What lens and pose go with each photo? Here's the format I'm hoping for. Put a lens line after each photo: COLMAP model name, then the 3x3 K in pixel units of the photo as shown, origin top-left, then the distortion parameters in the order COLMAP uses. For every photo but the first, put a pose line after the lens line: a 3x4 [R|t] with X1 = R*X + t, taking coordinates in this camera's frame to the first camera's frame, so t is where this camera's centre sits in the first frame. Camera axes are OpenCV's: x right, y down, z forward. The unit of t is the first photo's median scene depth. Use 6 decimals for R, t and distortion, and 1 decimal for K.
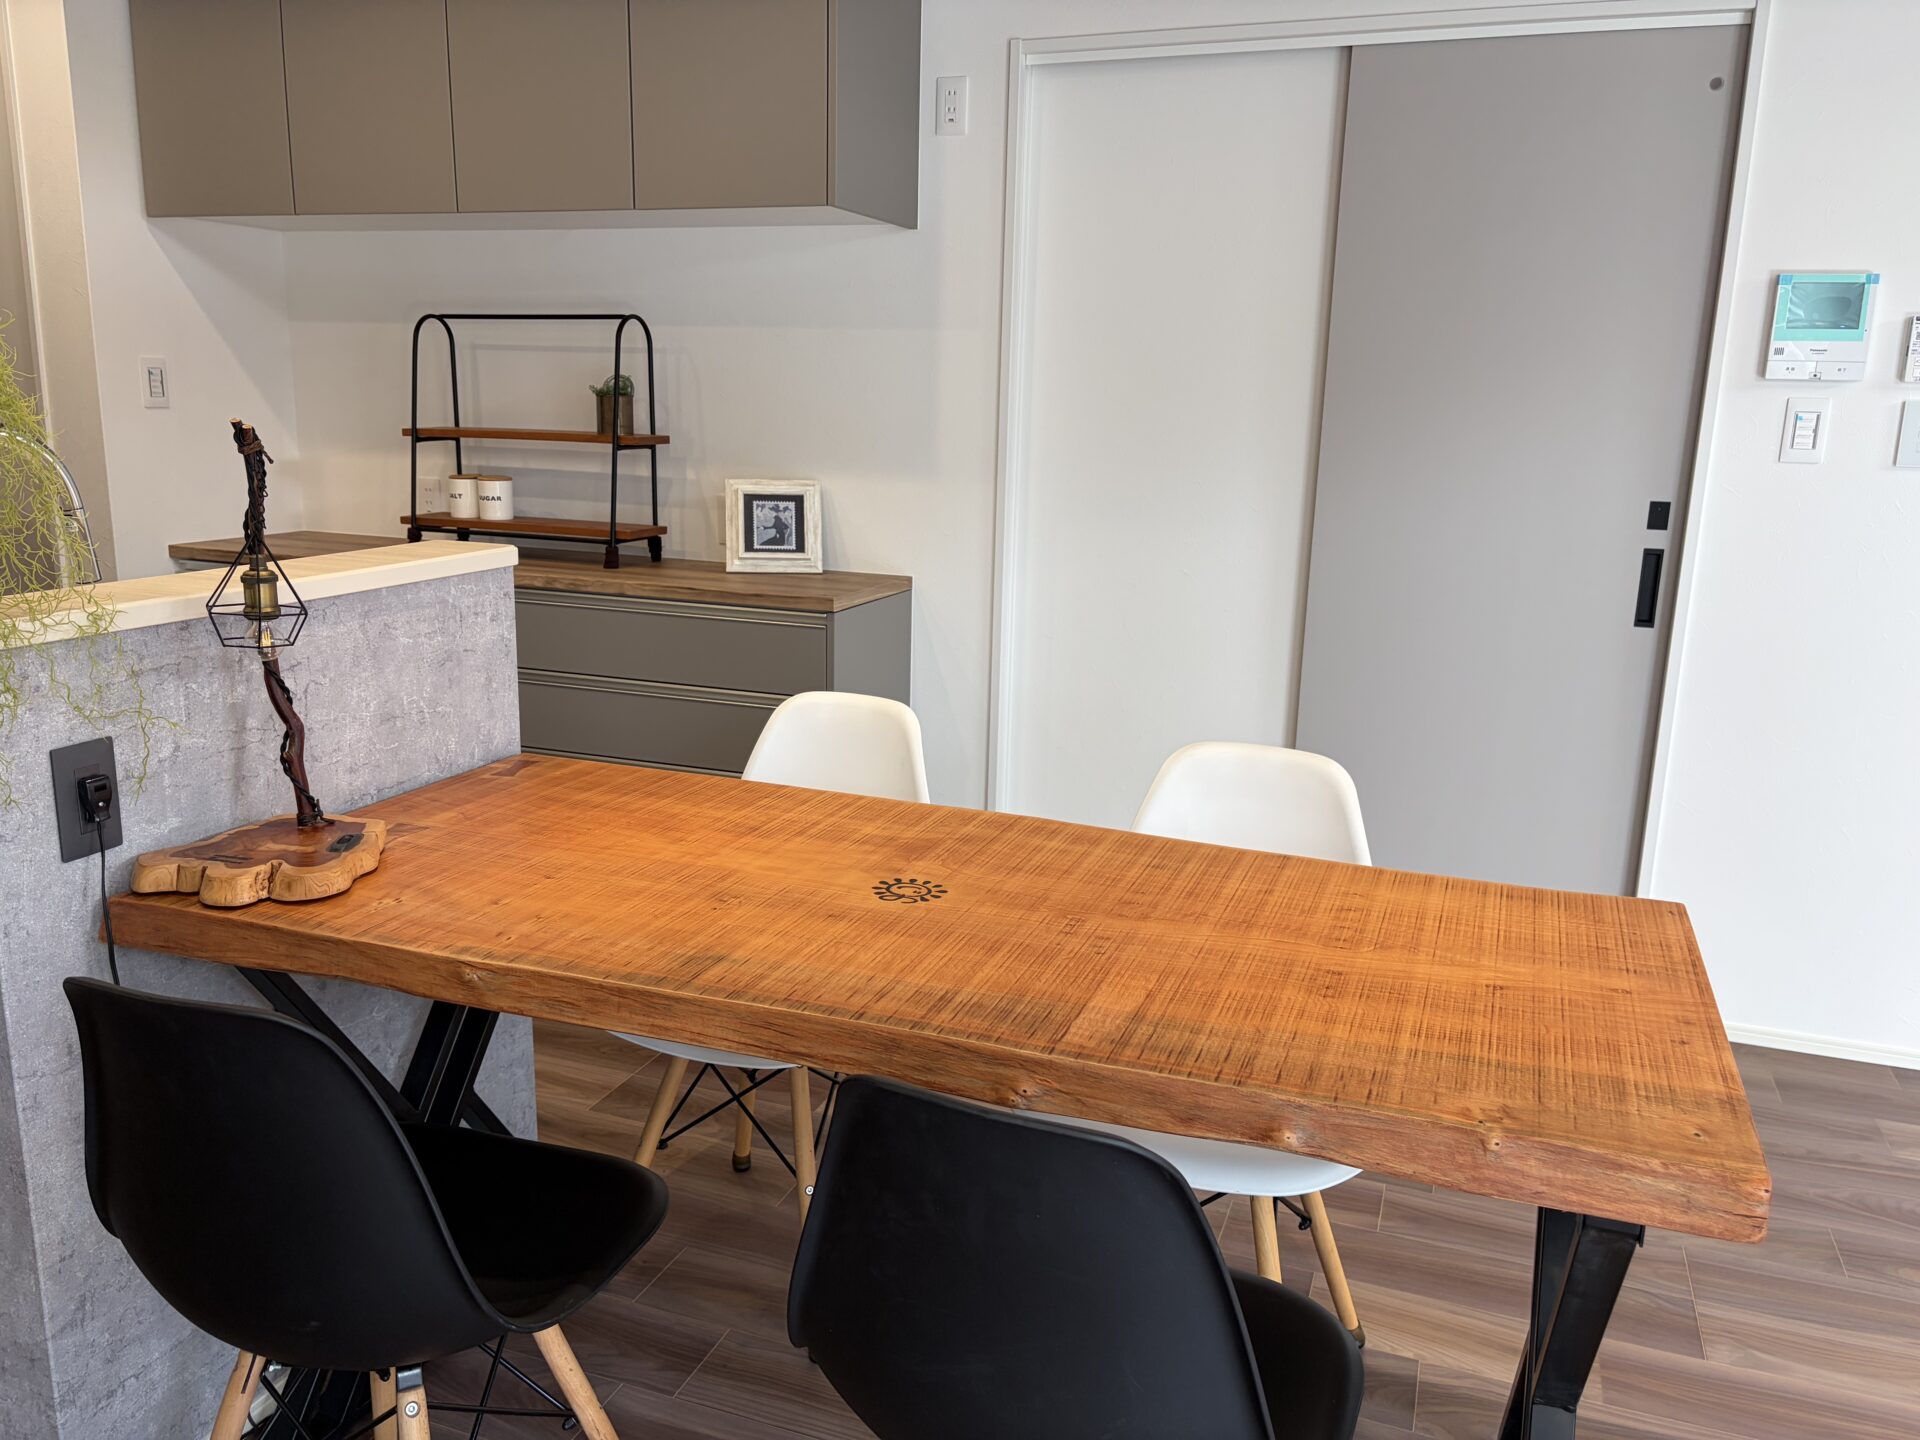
lens RADIAL K [[1453.7, 0, 968.7], [0, 1453.7, 713.9], [0, 0, 1]] dist [0.032188, -0.047091]
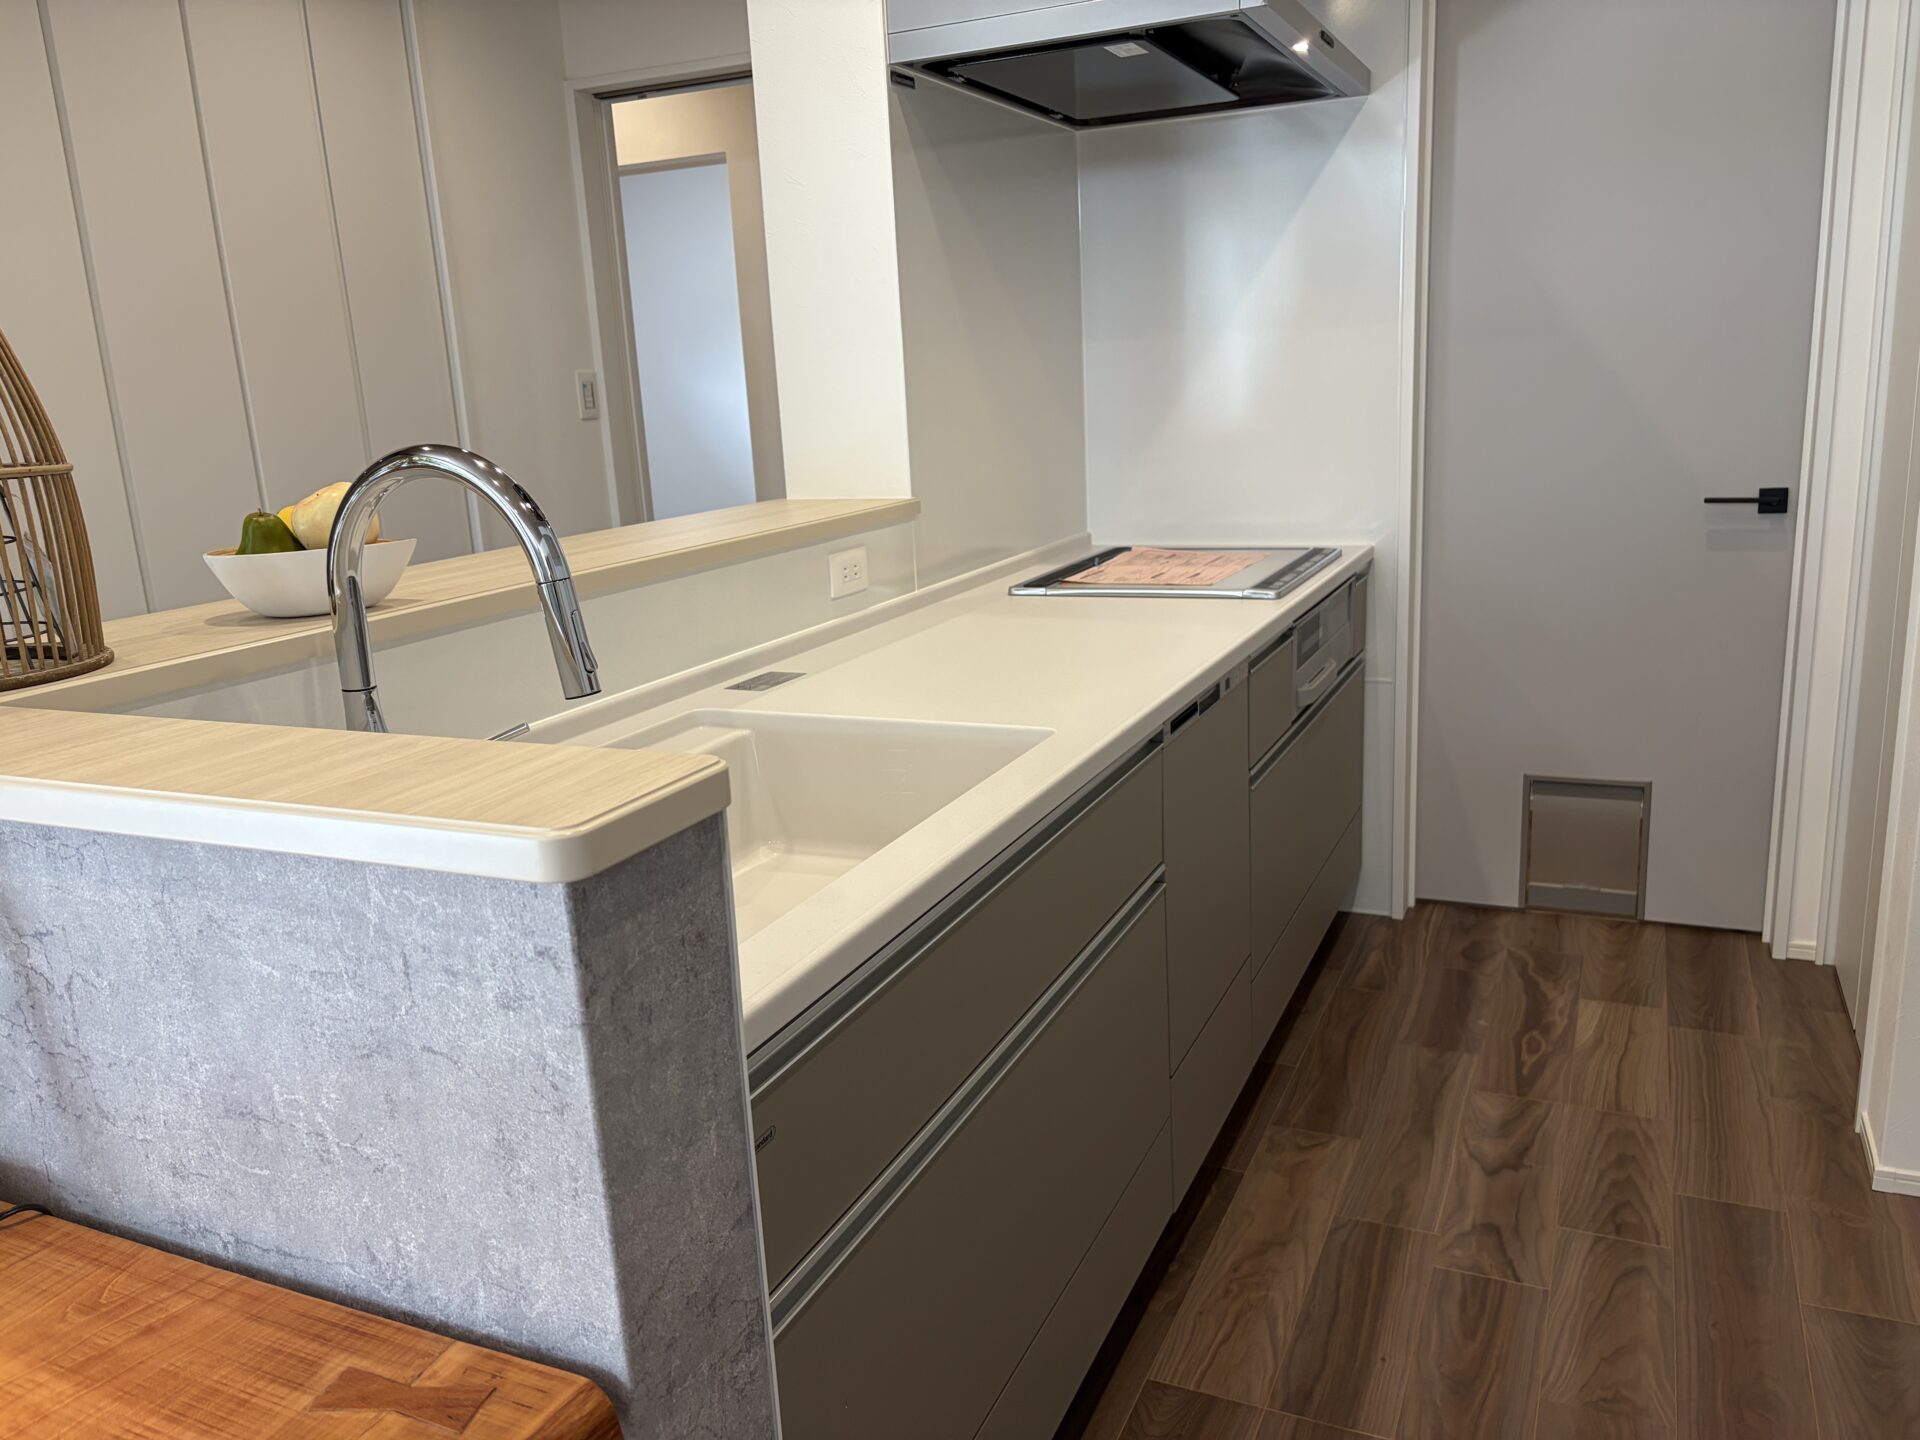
lens RADIAL K [[1453.7, 0, 954.3], [0, 1453.7, 735.2], [0, 0, 1]] dist [0.032188, -0.047091]
pose [[-0.071166, 0.218090, -0.973330, 0.003048], [-0.172425, 0.958425, 0.227357, -0.258239], [0.982448, 0.184007, -0.030603, 1.246463]]
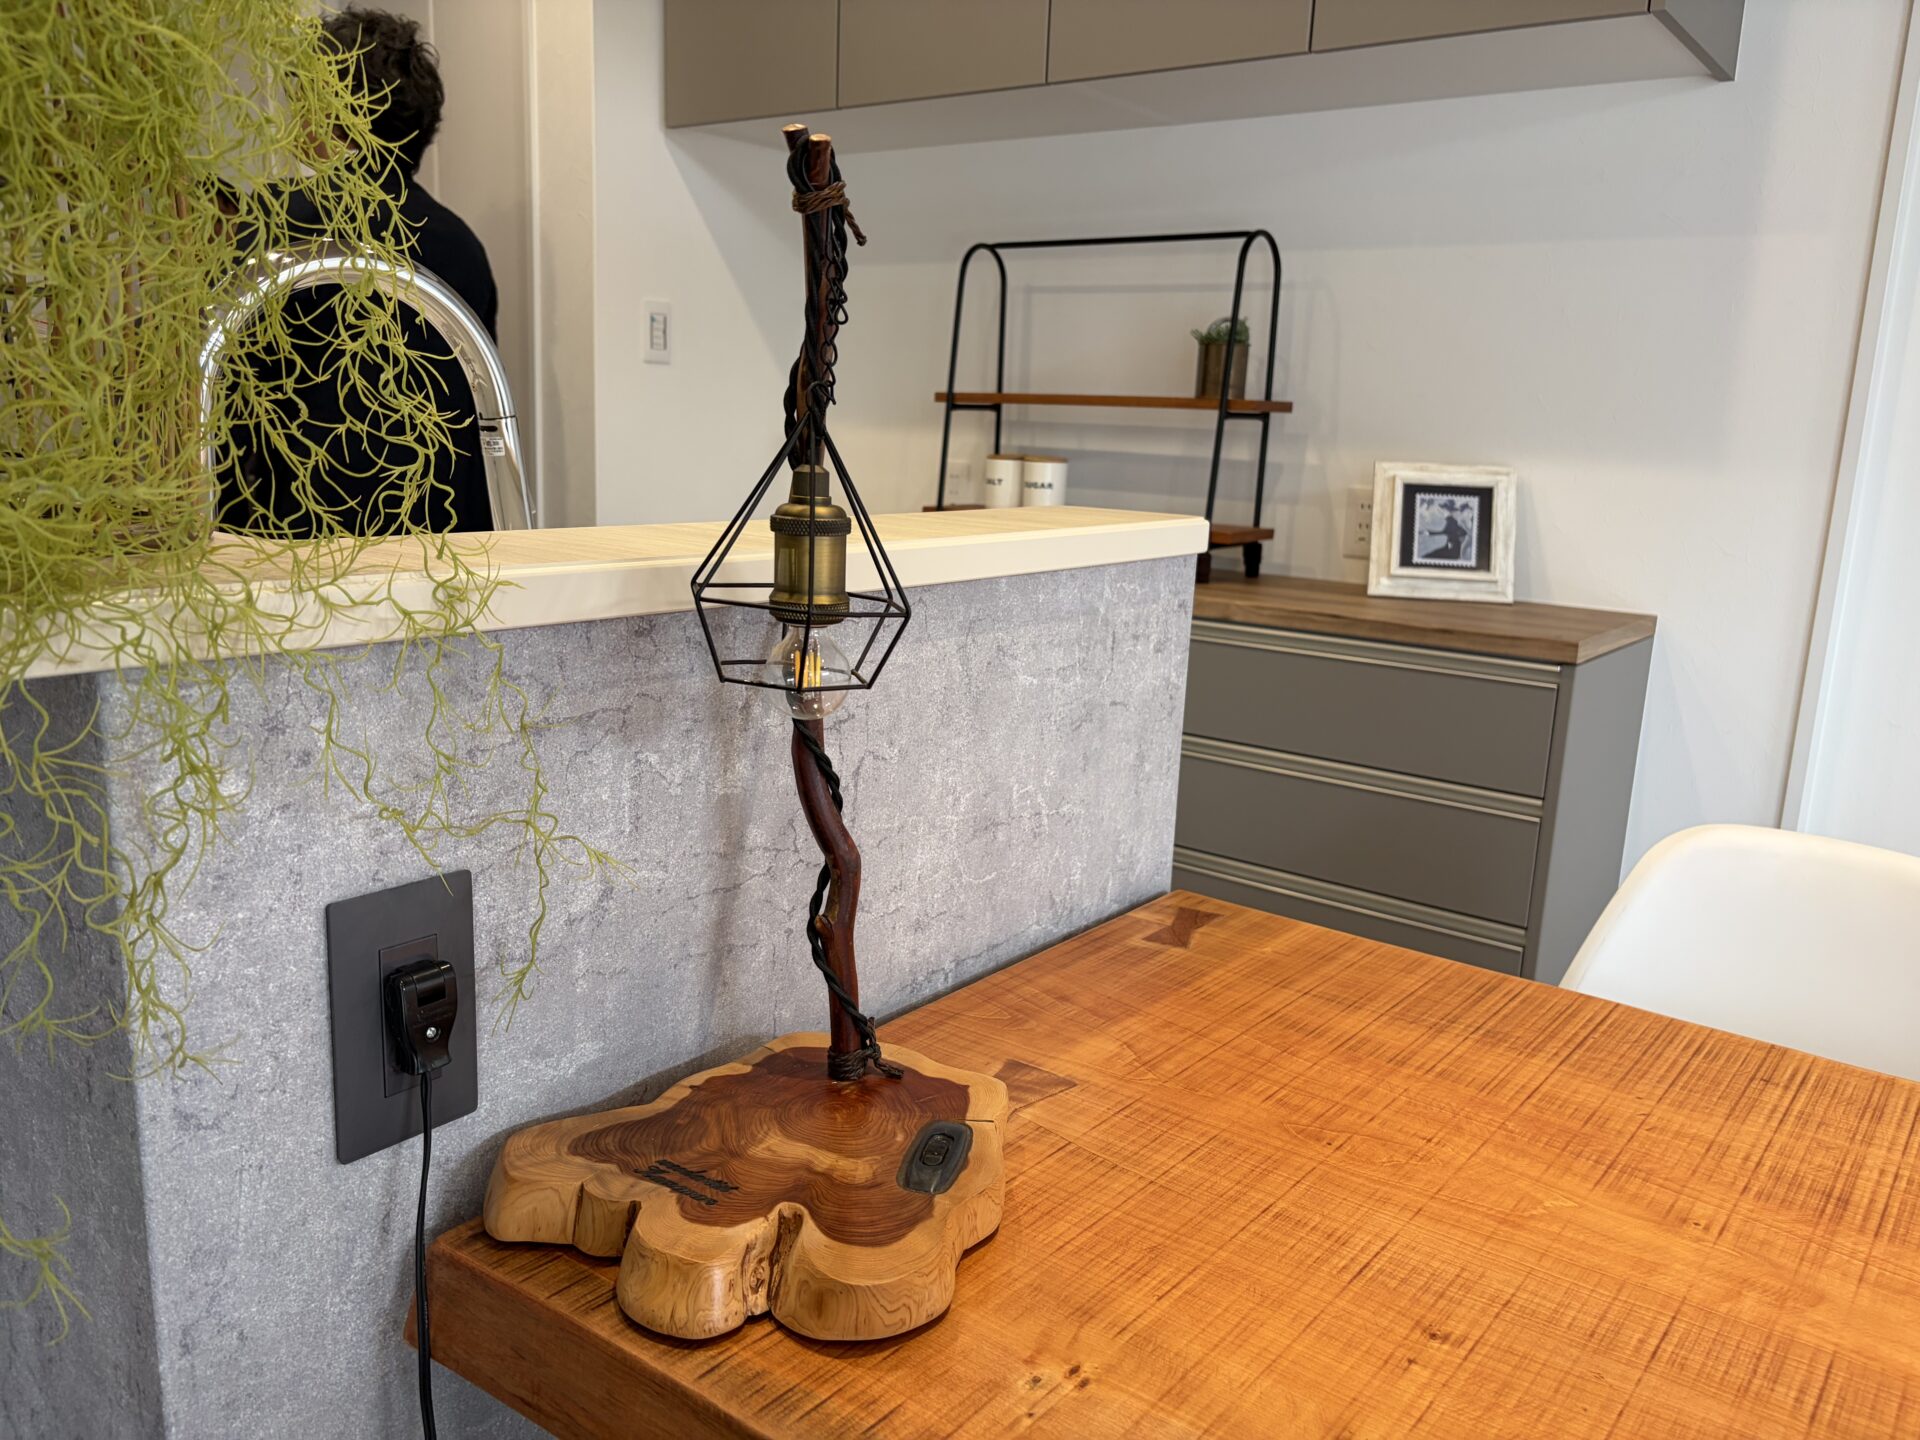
lens RADIAL K [[1453.7, 0, 945.8], [0, 1453.7, 722.2], [0, 0, 1]] dist [0.032188, -0.047091]
pose [[0.951530, 0.076445, -0.297903, -0.267218], [-0.081905, 0.996623, -0.005869, -0.030901], [0.296448, 0.029984, 0.954578, 0.513868]]
